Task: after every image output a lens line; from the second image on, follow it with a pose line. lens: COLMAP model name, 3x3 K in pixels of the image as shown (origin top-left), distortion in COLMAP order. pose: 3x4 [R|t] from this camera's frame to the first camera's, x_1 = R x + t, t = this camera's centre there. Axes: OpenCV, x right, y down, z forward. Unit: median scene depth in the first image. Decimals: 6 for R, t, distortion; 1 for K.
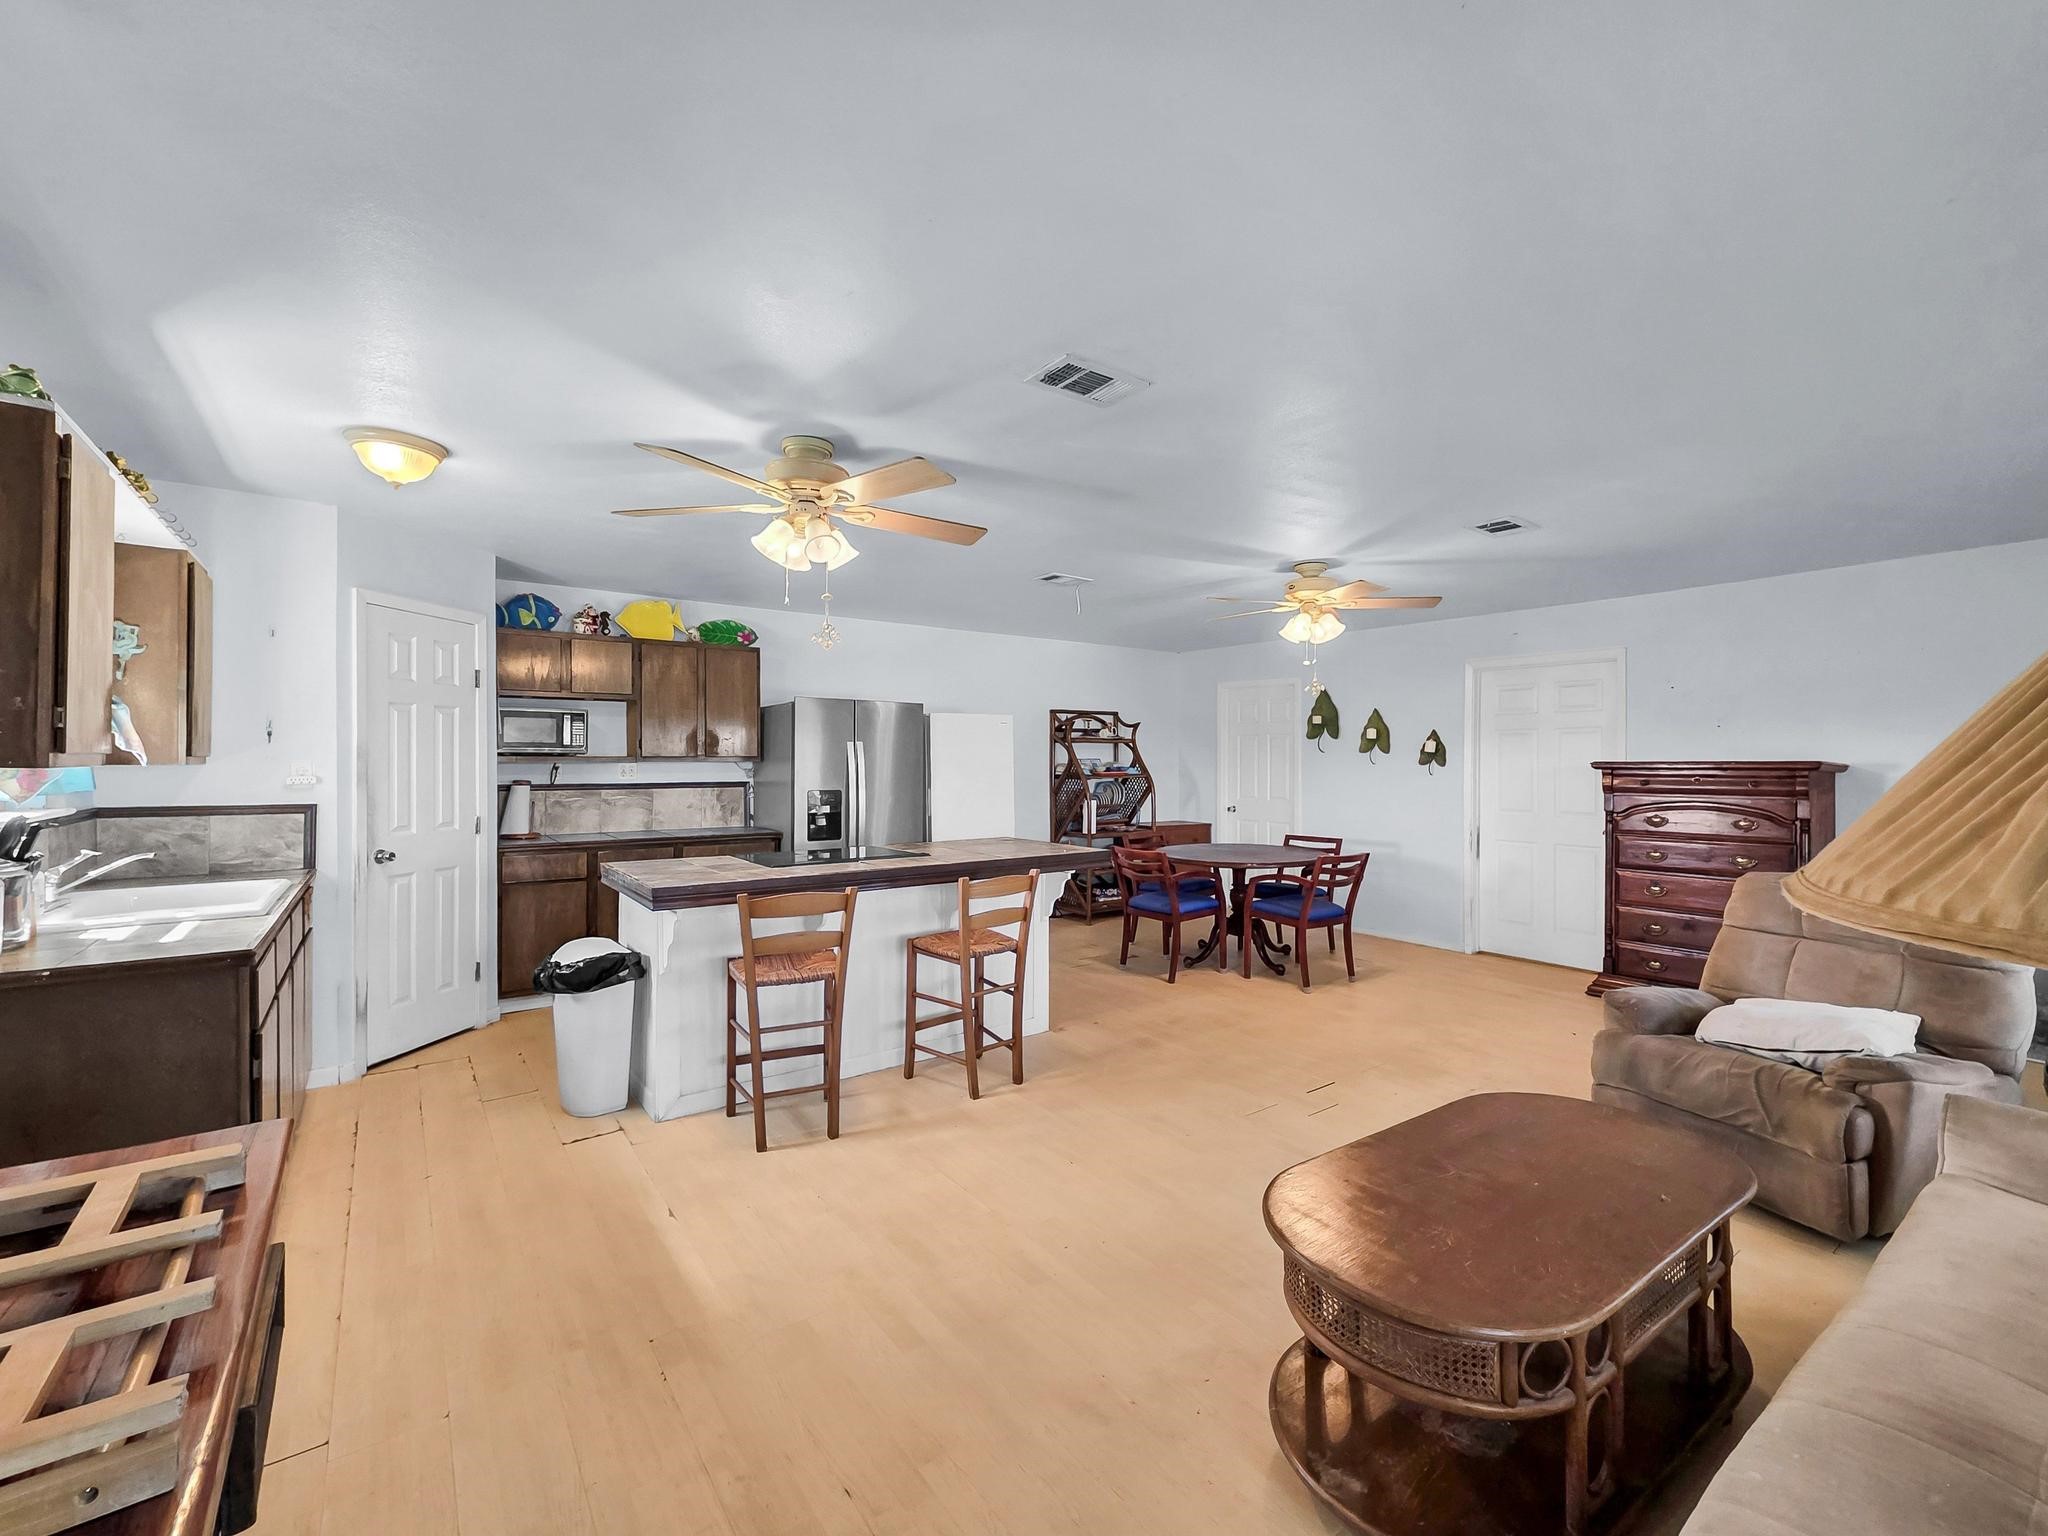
lens RADIAL K [[867.3, 0, 1051.0], [0, 867.3, 755.3], [0, 0, 1]] dist [-0.001937, 0.000027]
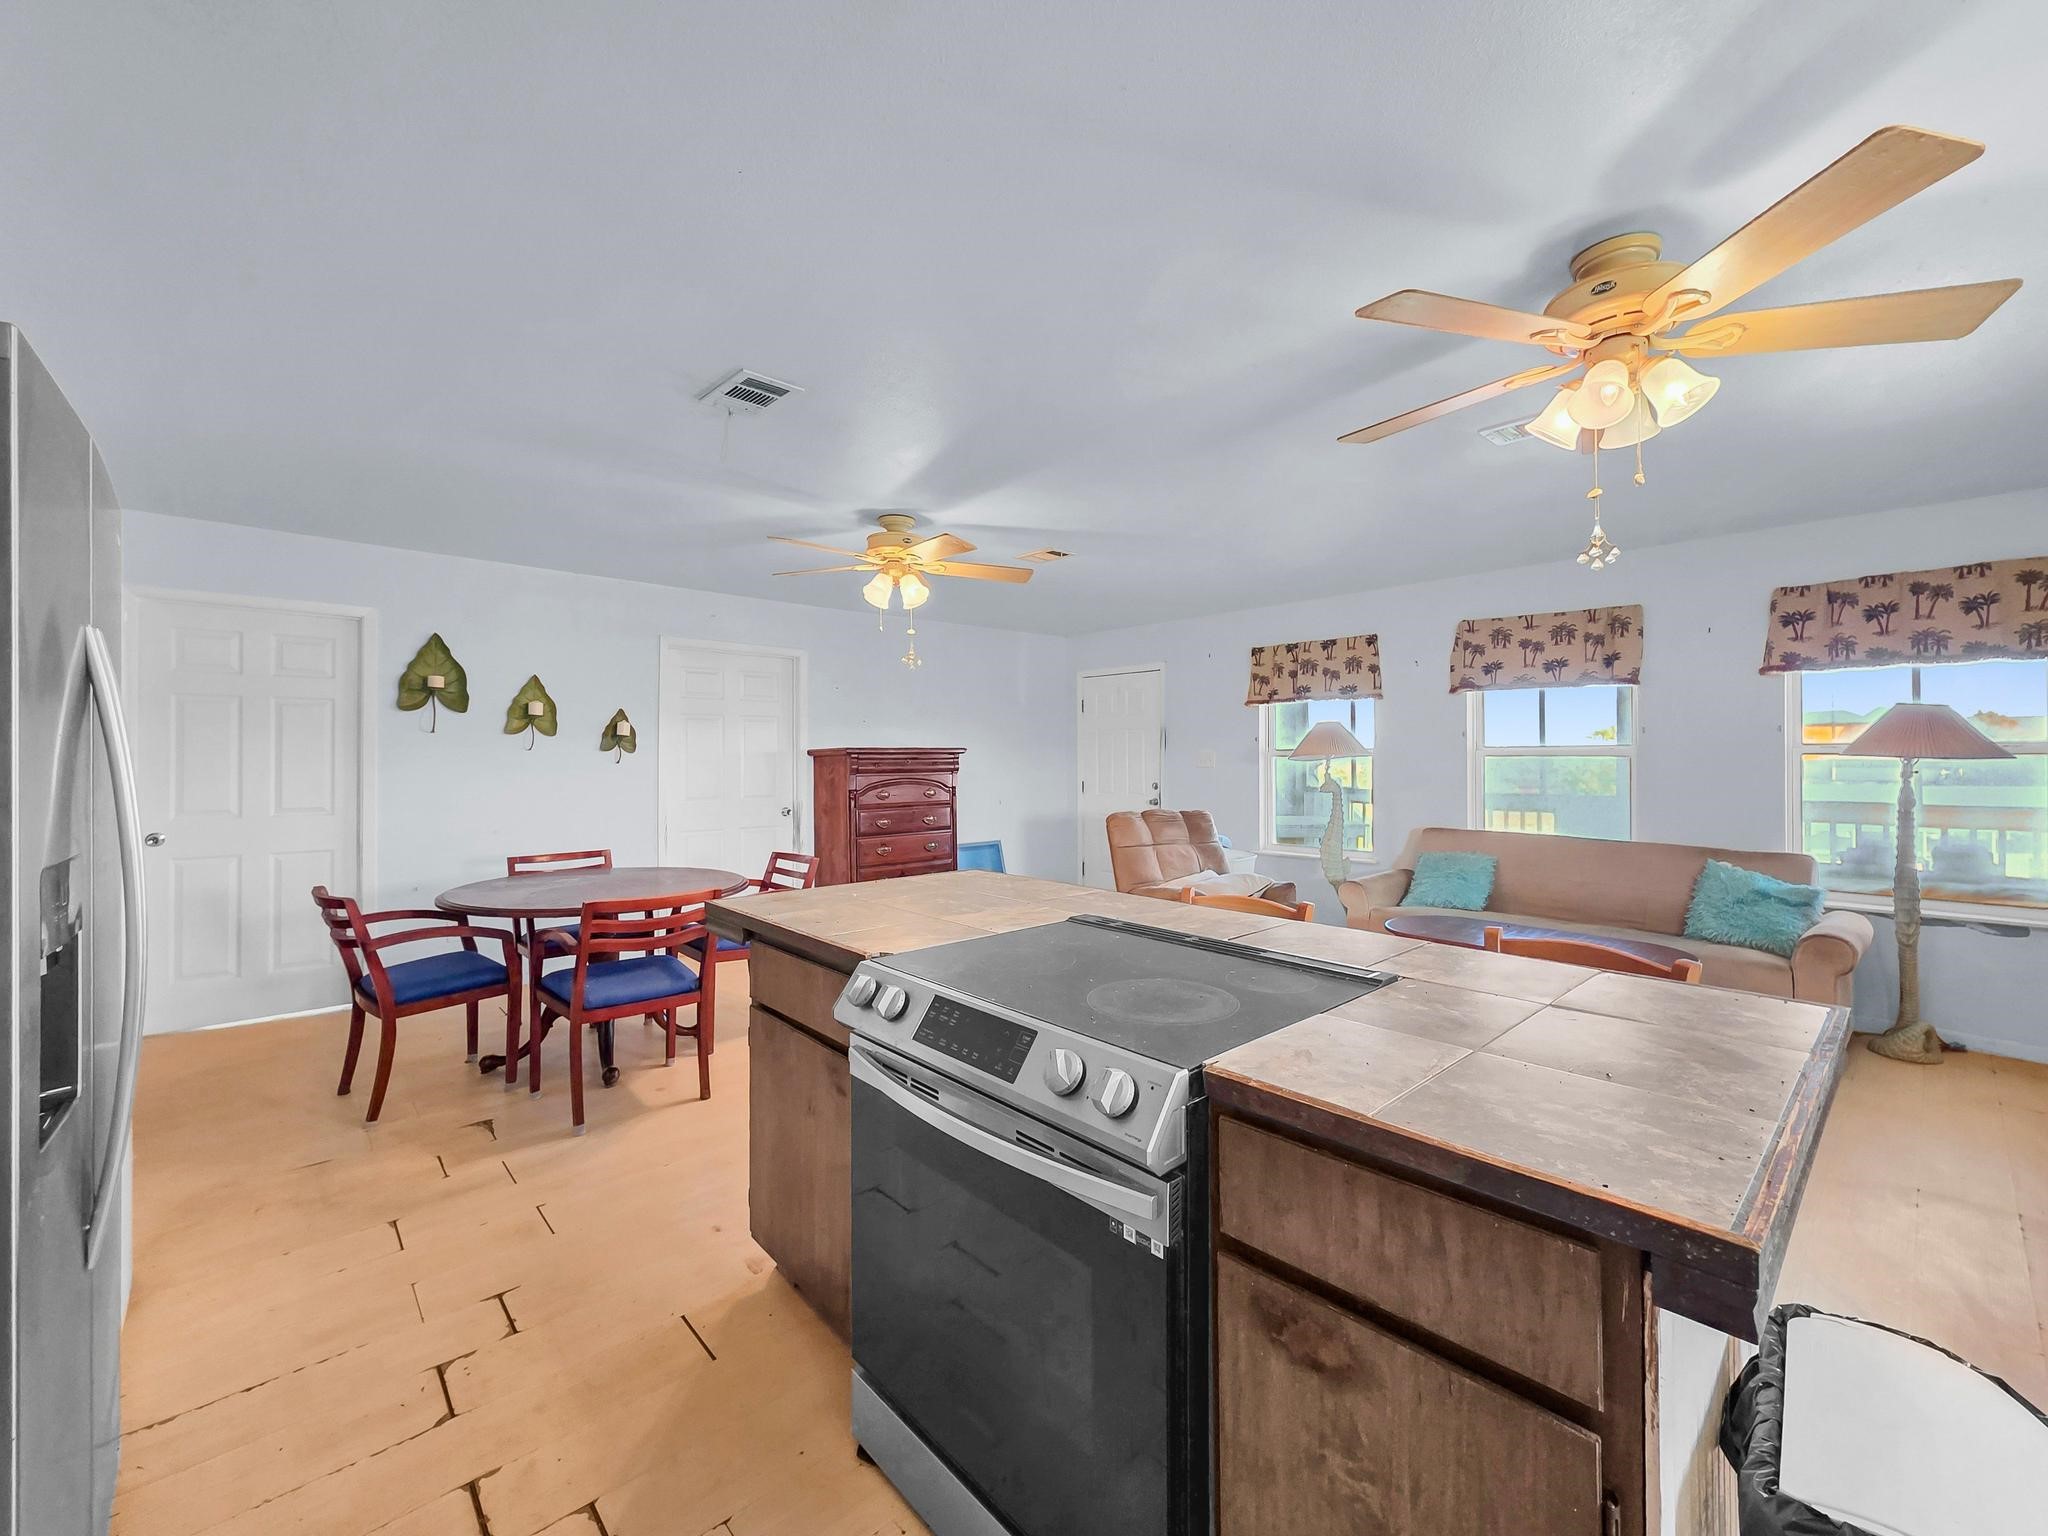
lens RADIAL K [[838.0, 0, 1029.2], [0, 838.0, 764.5], [0, 0, 1]] dist [0.000408, 0.000172]
pose [[-0.087209, -0.011340, 0.996125, -0.453403], [-0.006404, 0.999921, 0.010822, 0.014470], [-0.996169, -0.005435, -0.087275, 0.771627]]
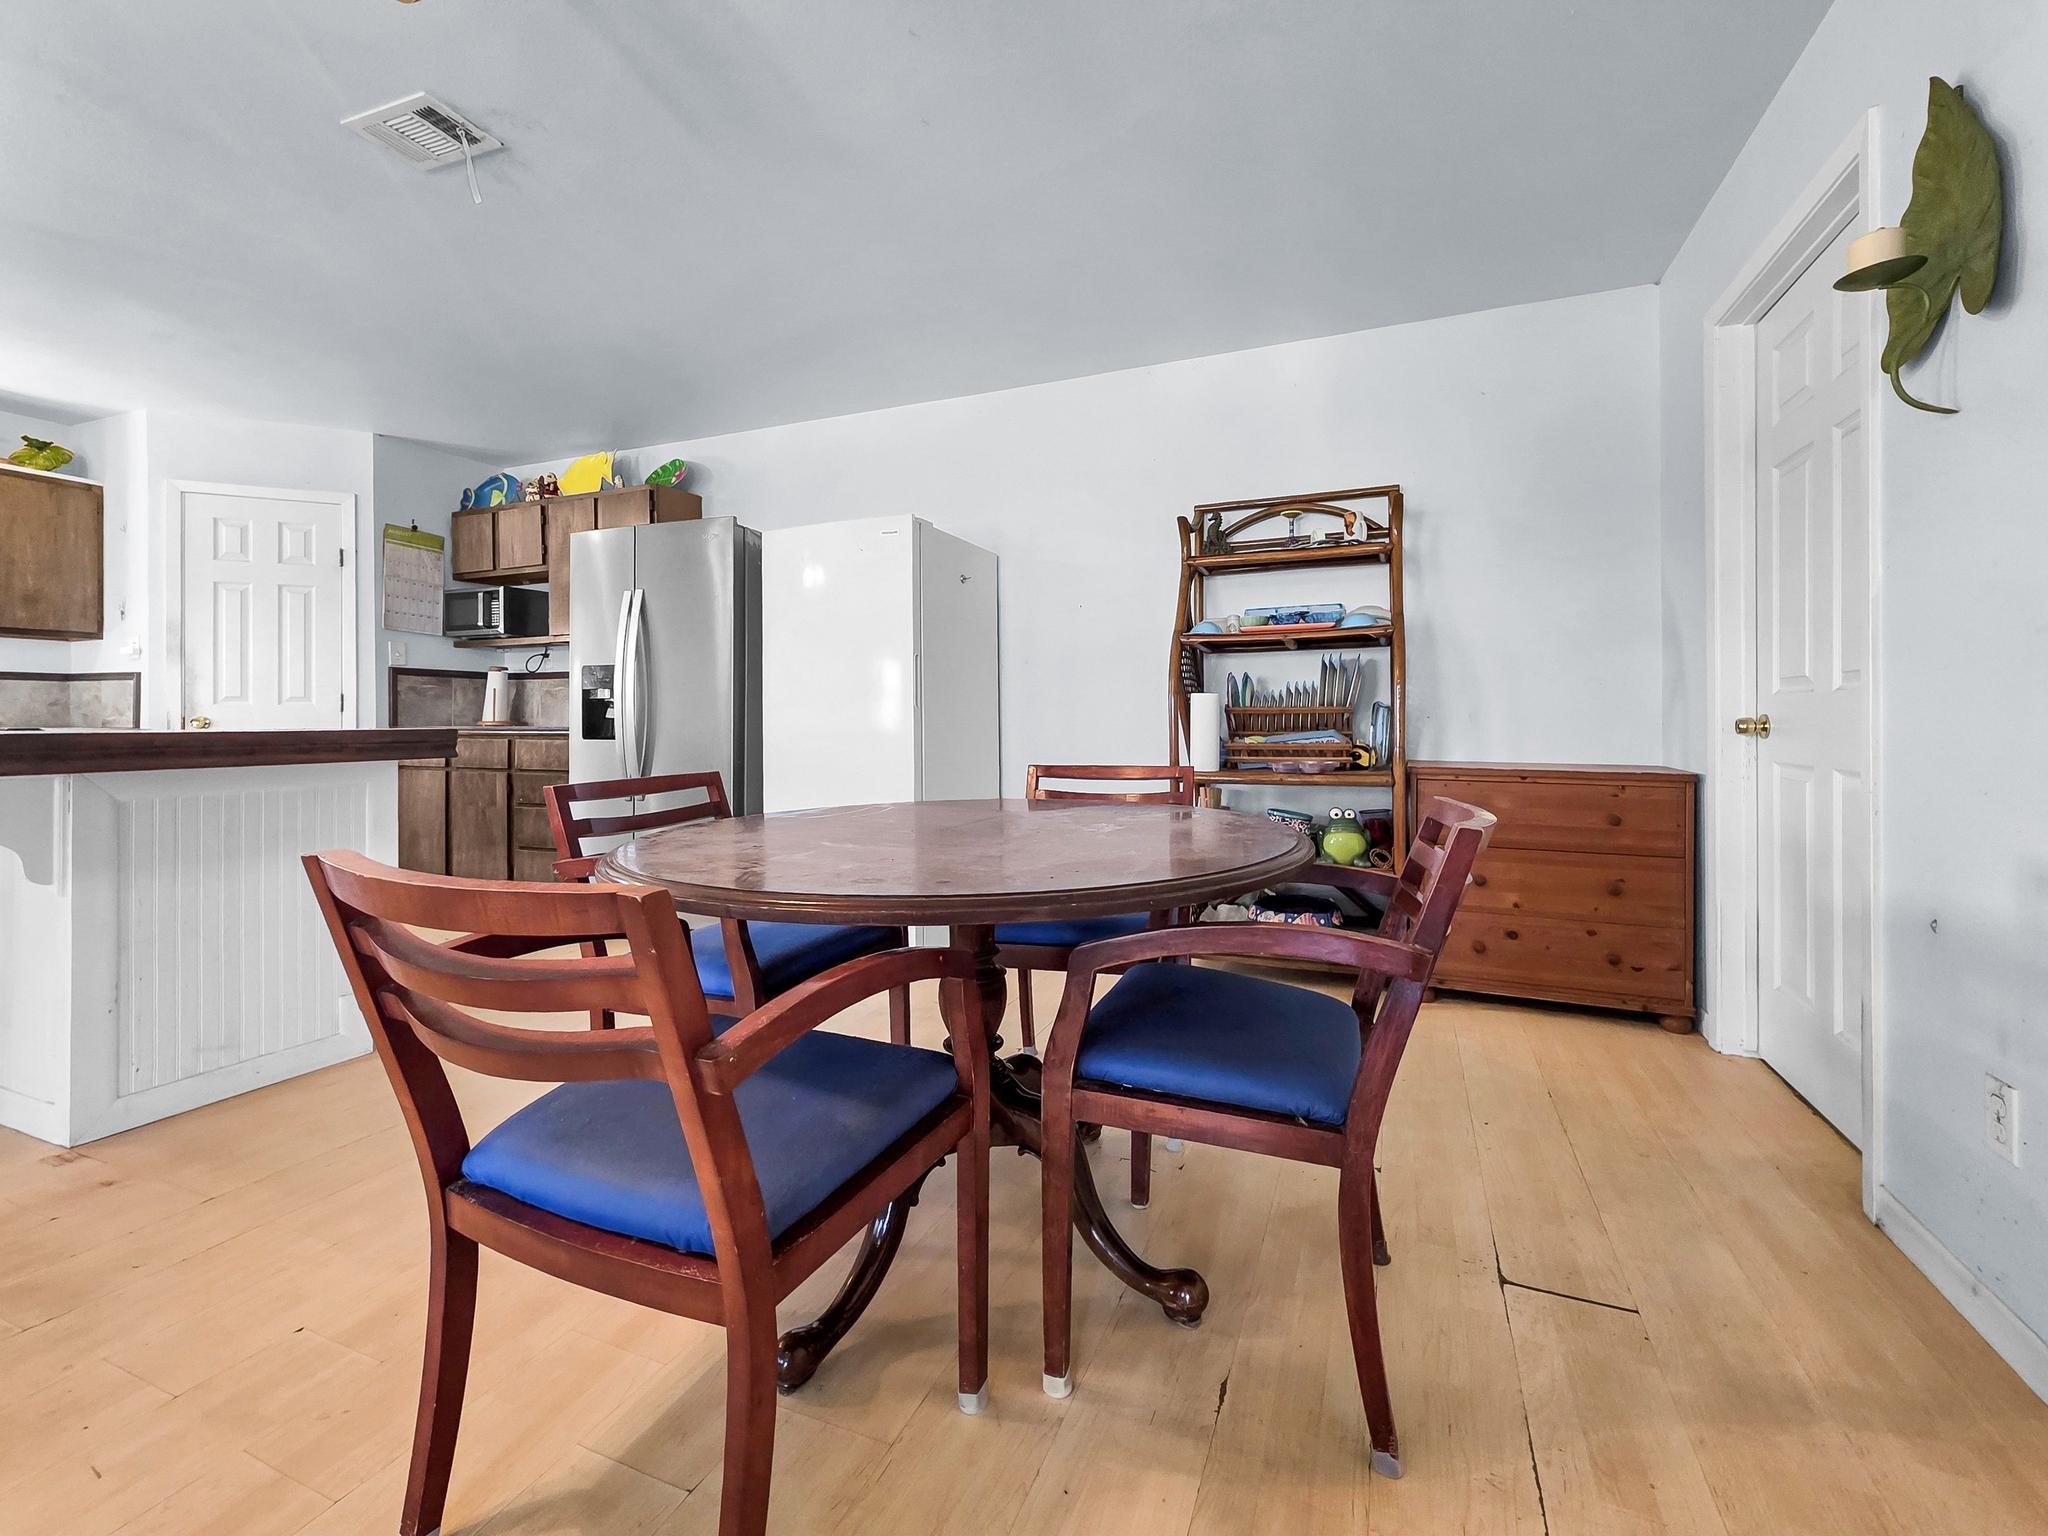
lens RADIAL K [[856.2, 0, 1049.4], [0, 856.2, 718.0], [0, 0, 1]] dist [-0.000879, -0.000221]
pose [[0.512507, -0.002702, -0.858679, 0.473451], [0.008665, 0.999960, 0.002025, 0.079942], [0.858640, -0.008478, 0.512510, 0.925447]]
